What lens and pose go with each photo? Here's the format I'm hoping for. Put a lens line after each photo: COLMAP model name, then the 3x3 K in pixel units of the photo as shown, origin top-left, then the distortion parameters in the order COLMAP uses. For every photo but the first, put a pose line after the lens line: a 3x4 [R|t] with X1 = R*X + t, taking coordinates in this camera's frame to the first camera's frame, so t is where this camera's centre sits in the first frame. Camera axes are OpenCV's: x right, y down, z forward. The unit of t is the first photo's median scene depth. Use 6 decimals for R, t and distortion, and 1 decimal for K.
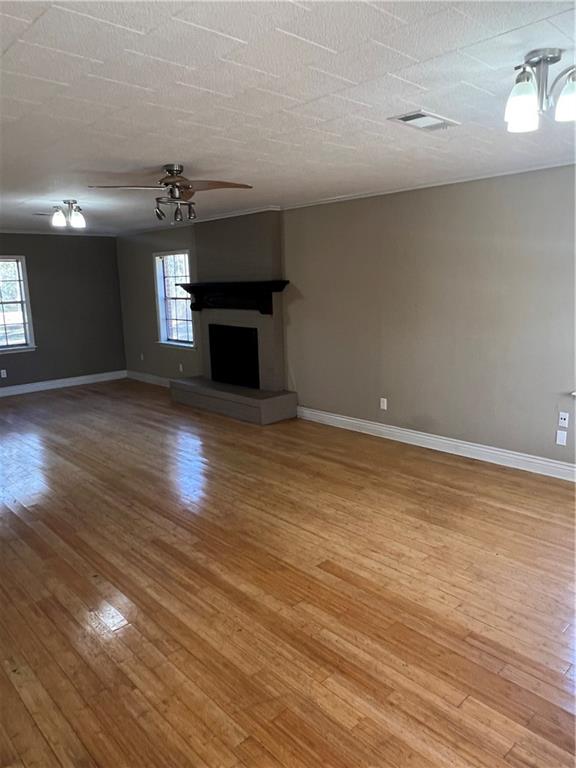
lens RADIAL K [[540.9, 0, 288.2], [0, 540.9, 382.4], [0, 0, 1]] dist [-0.005271, 0.013276]
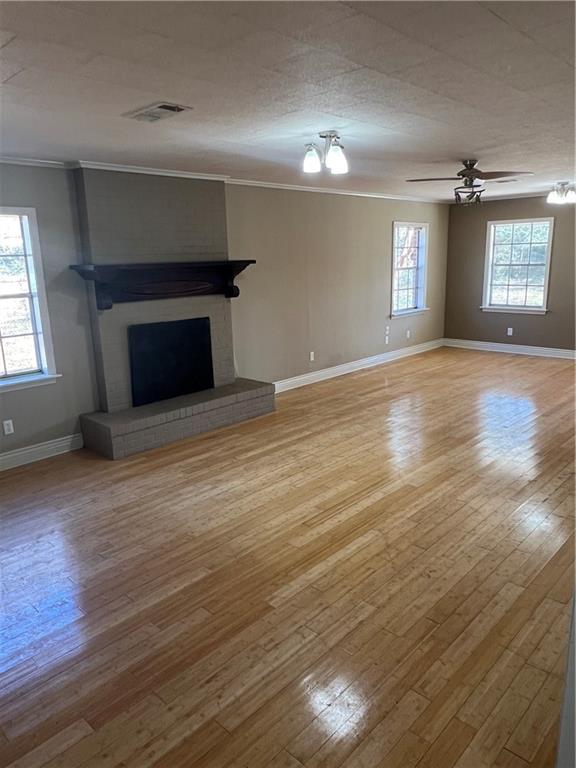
lens RADIAL K [[540.9, 0, 286.4], [0, 540.9, 384.8], [0, 0, 1]] dist [-0.005271, 0.013276]
pose [[-0.042117, -0.208440, 0.977128, -0.987261], [0.215629, 0.953051, 0.212598, -0.164689], [-0.975567, 0.219652, 0.004806, 0.971461]]
